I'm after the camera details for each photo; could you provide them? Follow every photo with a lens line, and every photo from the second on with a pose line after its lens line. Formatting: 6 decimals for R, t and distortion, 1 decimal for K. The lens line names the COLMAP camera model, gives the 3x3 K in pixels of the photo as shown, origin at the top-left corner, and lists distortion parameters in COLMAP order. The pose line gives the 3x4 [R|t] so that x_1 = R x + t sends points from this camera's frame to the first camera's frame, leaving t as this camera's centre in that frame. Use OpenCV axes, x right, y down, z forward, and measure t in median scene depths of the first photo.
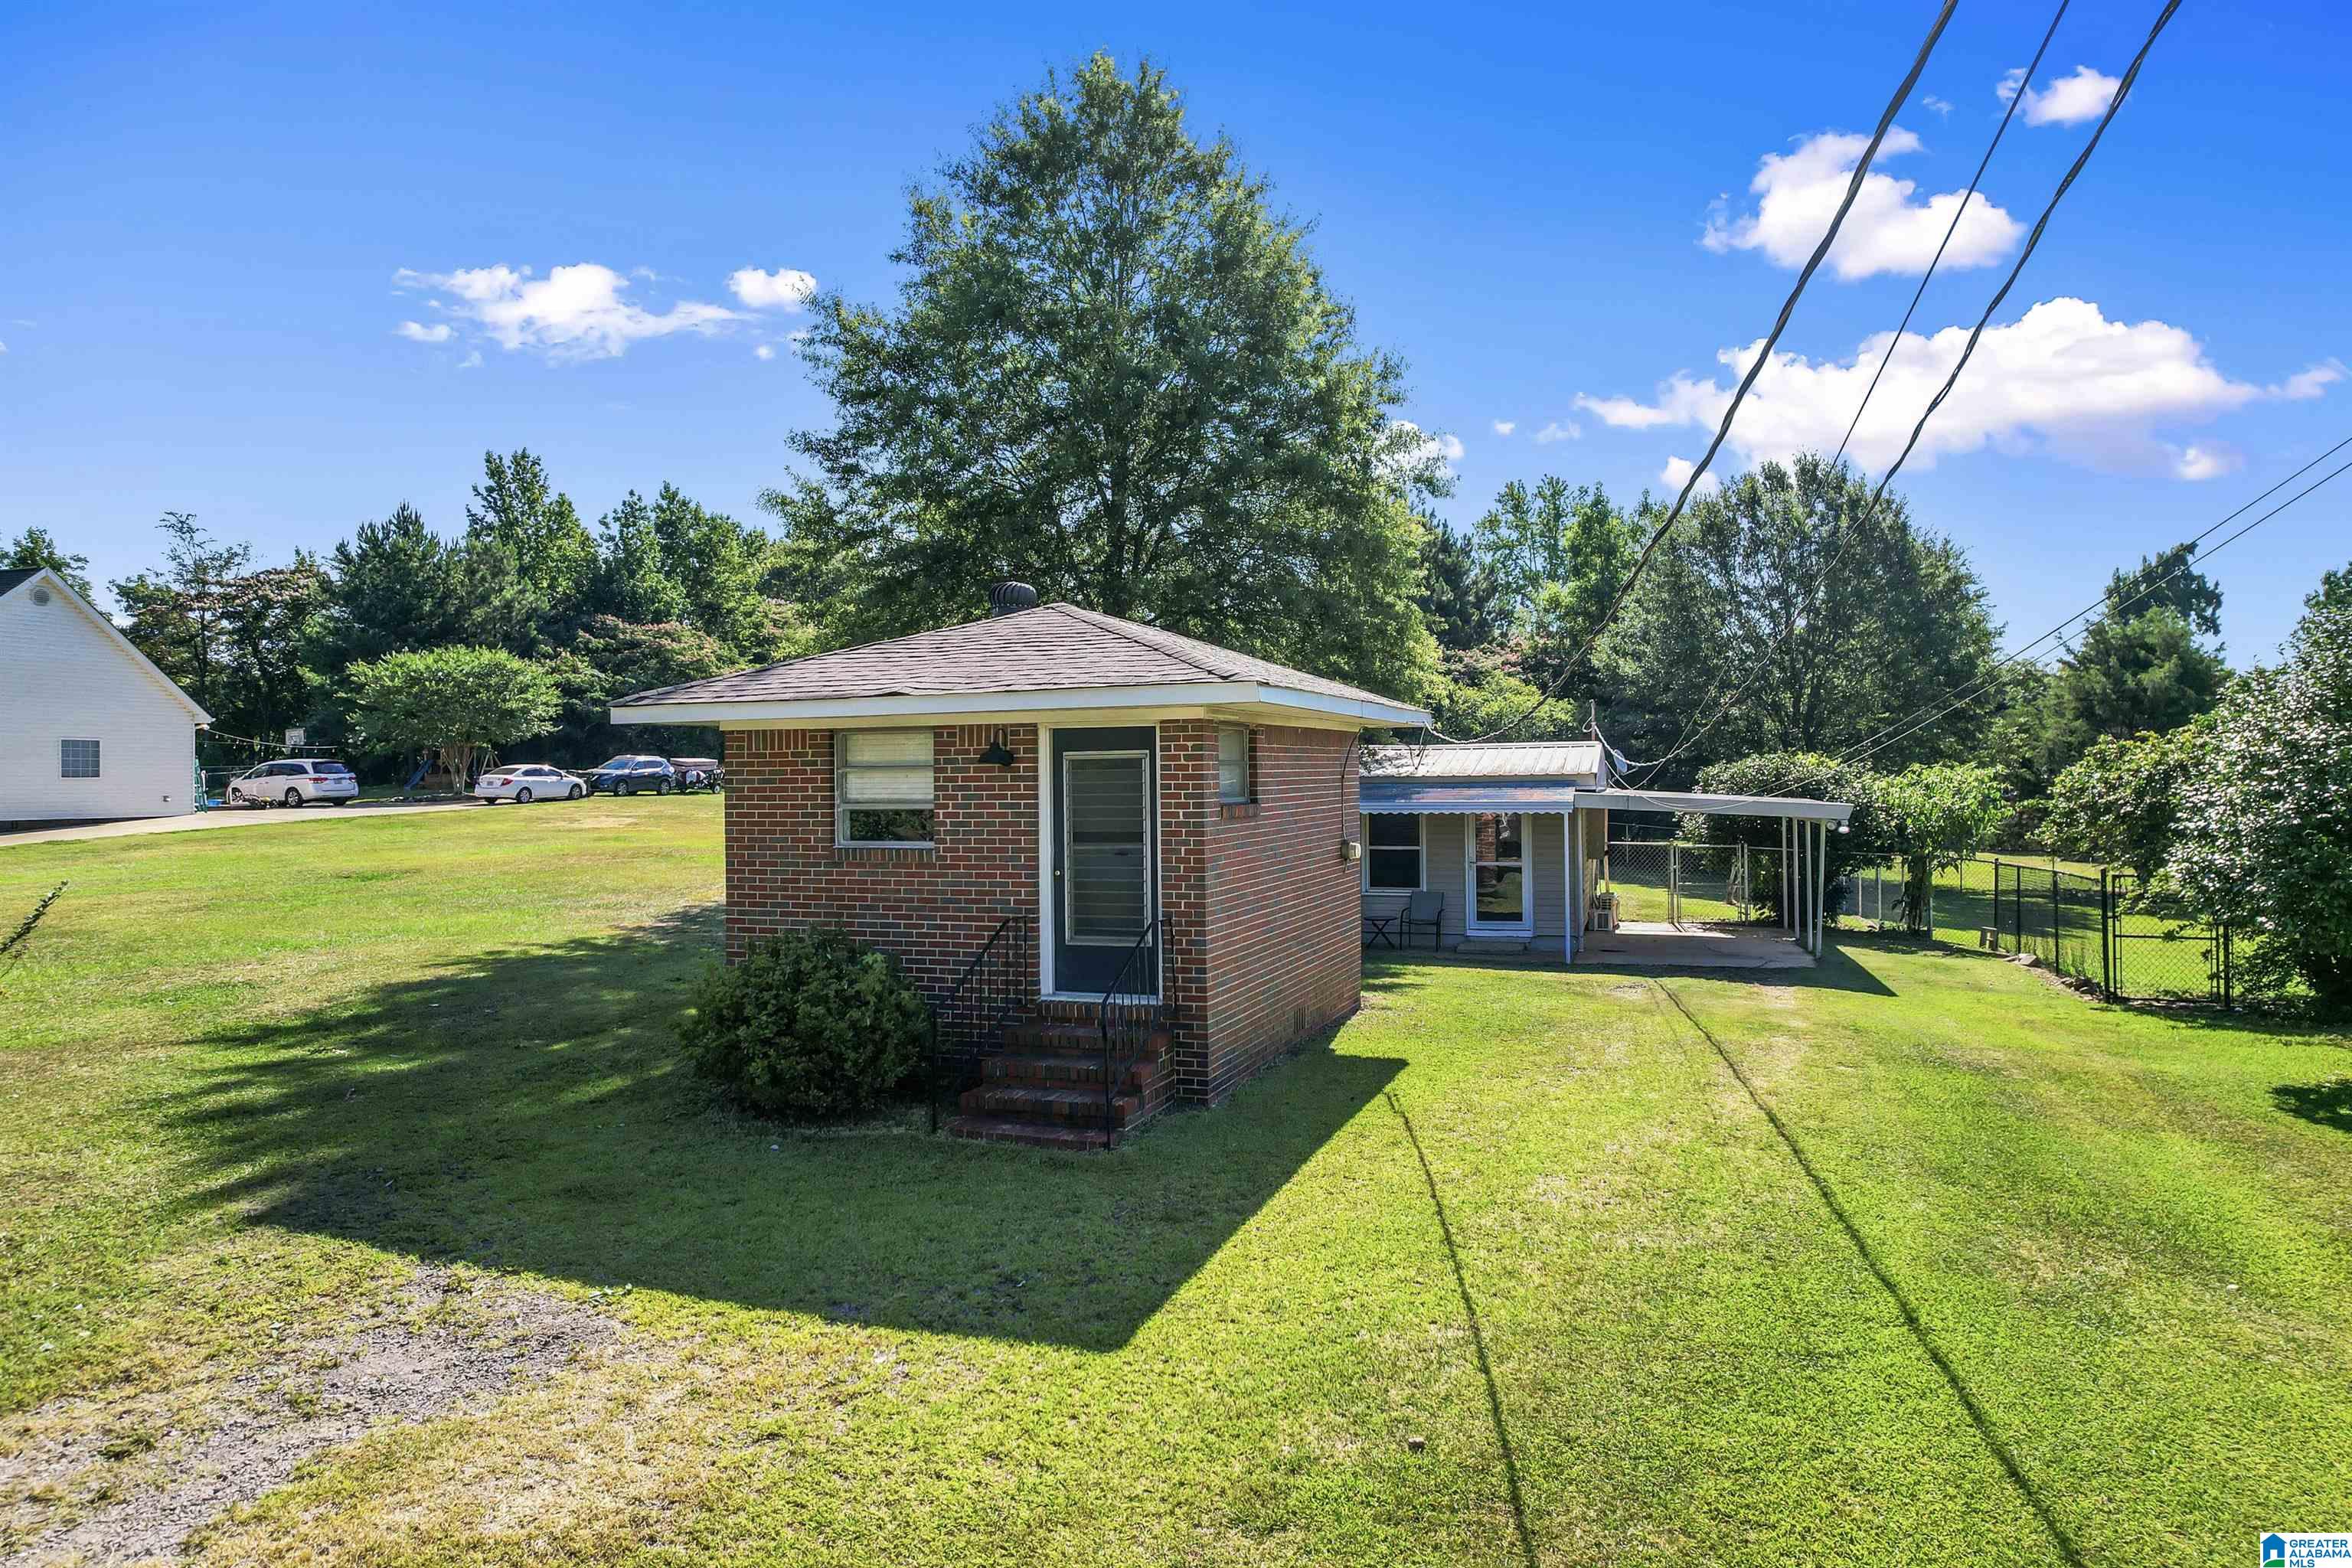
lens RADIAL K [[1469.6, 0, 1174.1], [0, 1469.6, 728.2], [0, 0, 1]] dist [-0.002700, 0.000567]
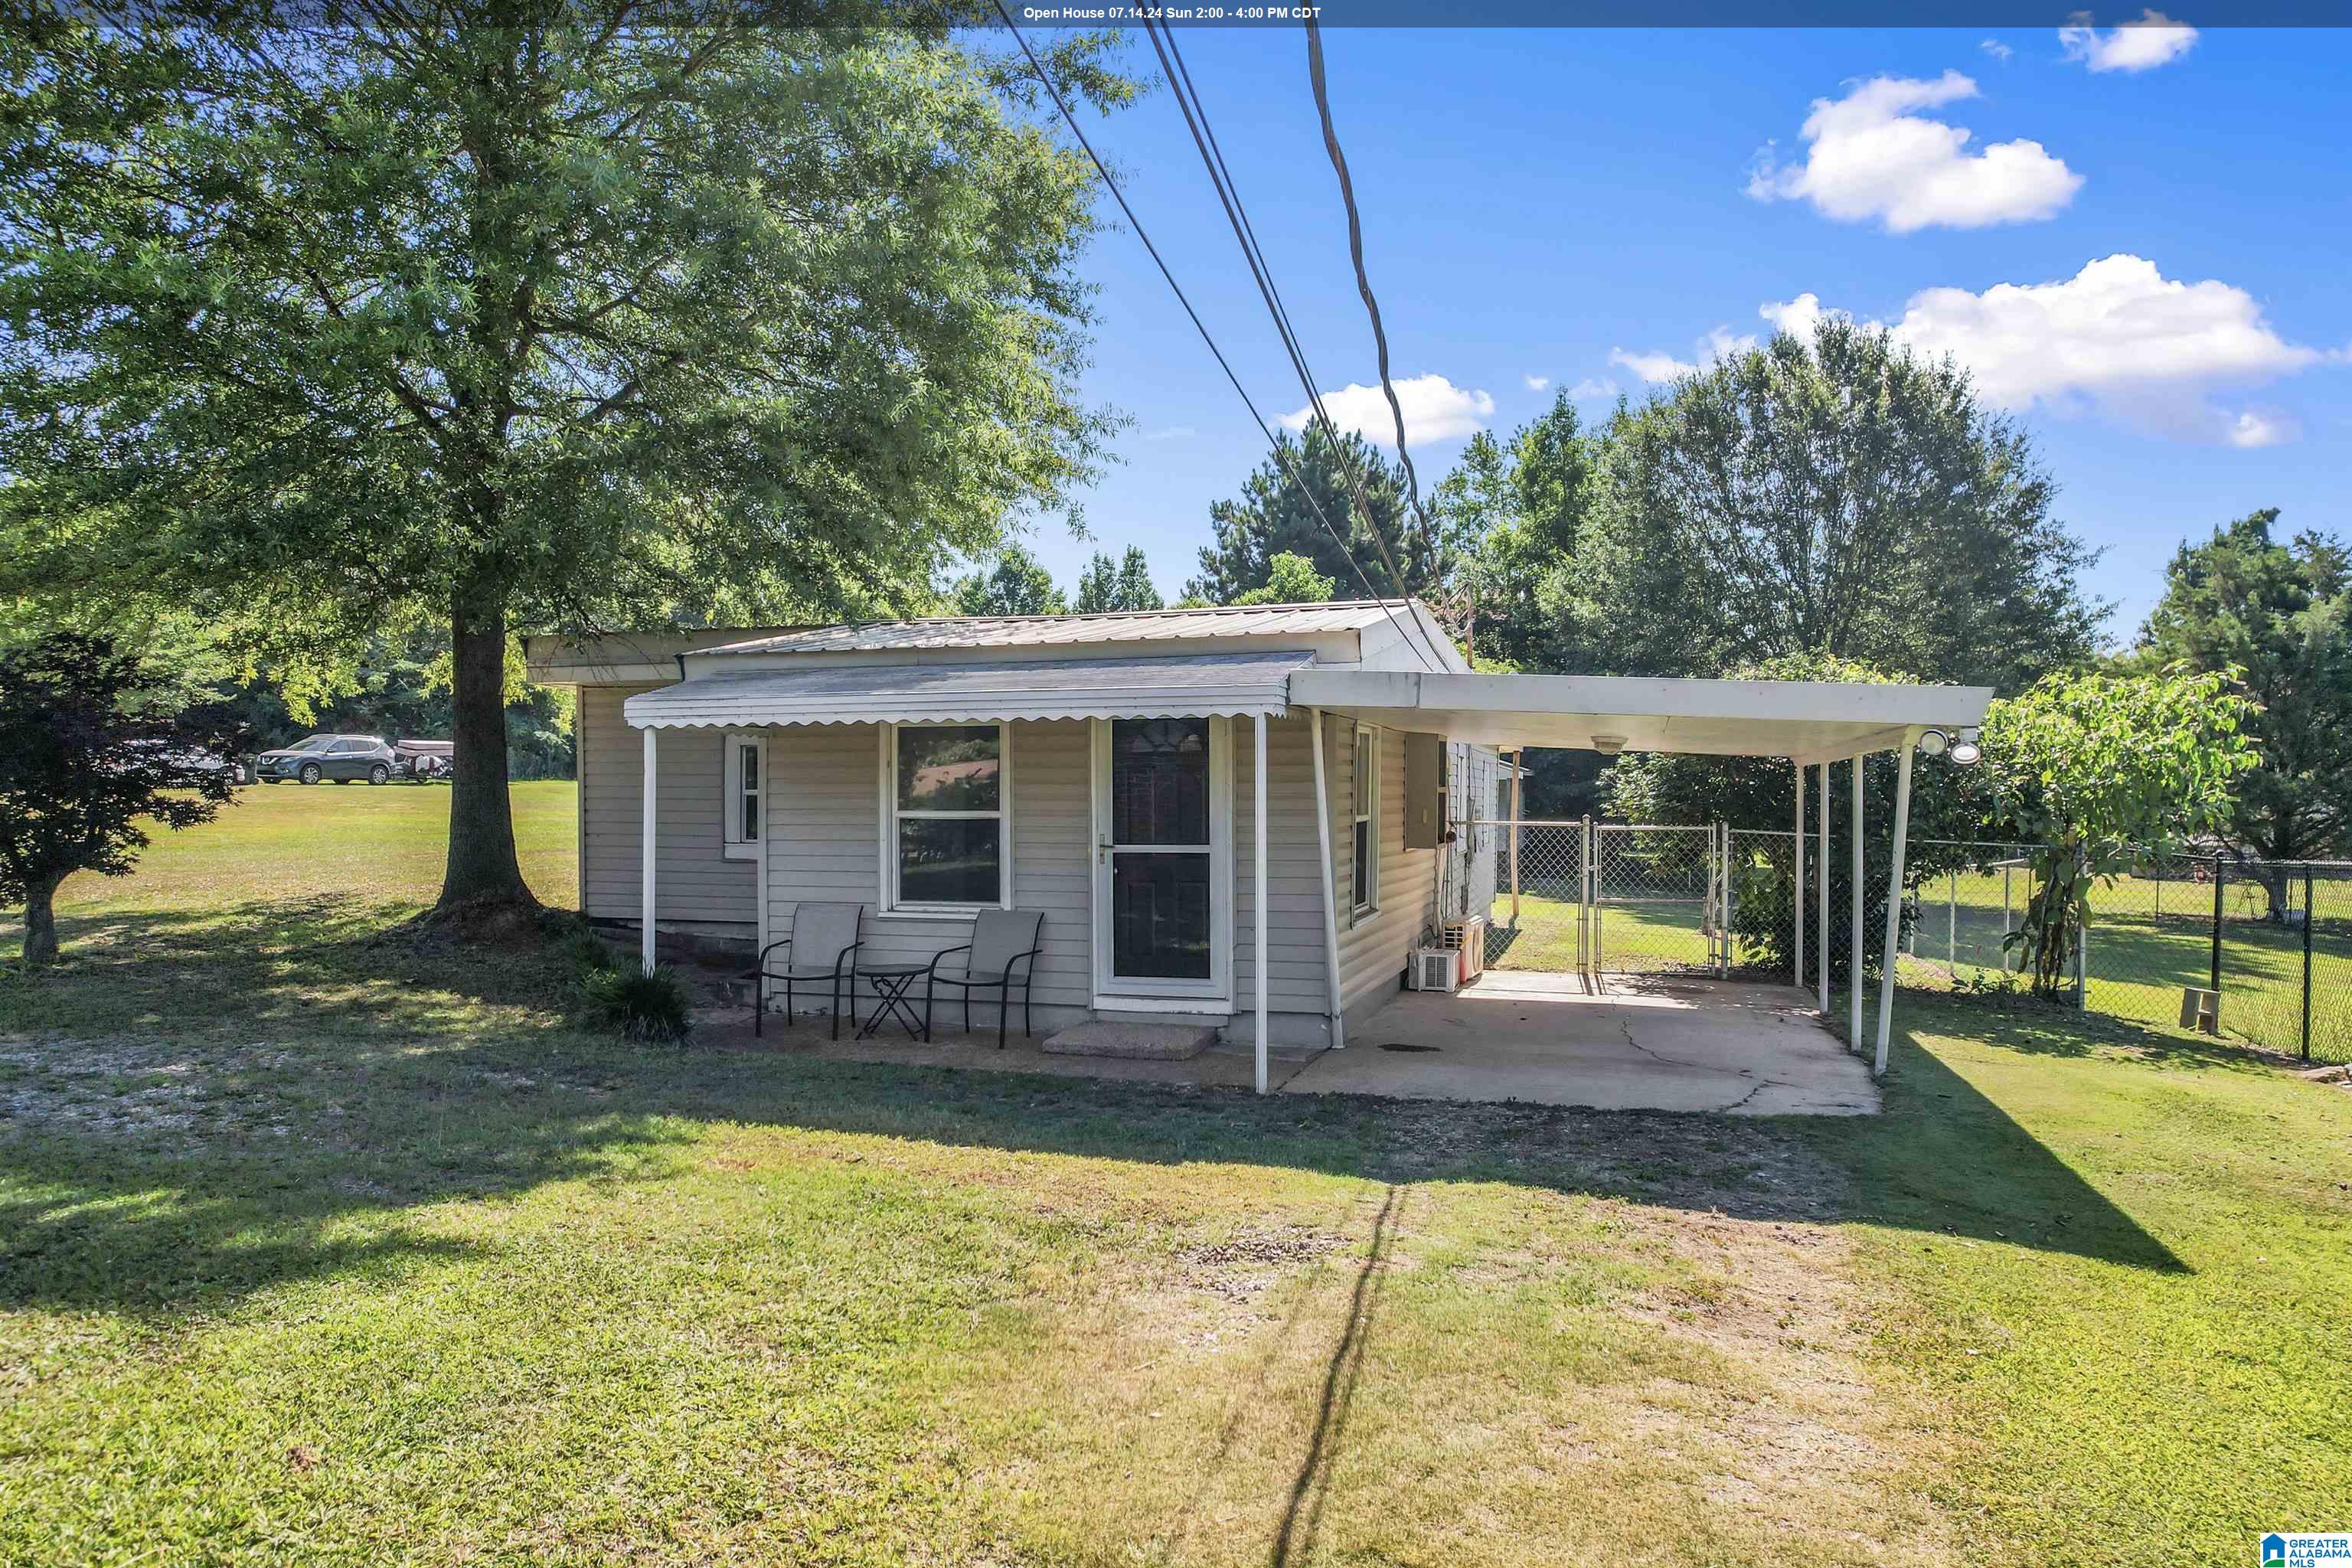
lens RADIAL K [[1548.5, 0, 1176.0], [0, 1548.5, 784.0], [0, 0, 1]] dist [0.002331, 0.001909]
pose [[0.999836, 0.007094, 0.016644, 0.092594], [-0.007574, 0.999553, 0.028920, 0.025131], [-0.016431, -0.029041, 0.999443, 0.227542]]
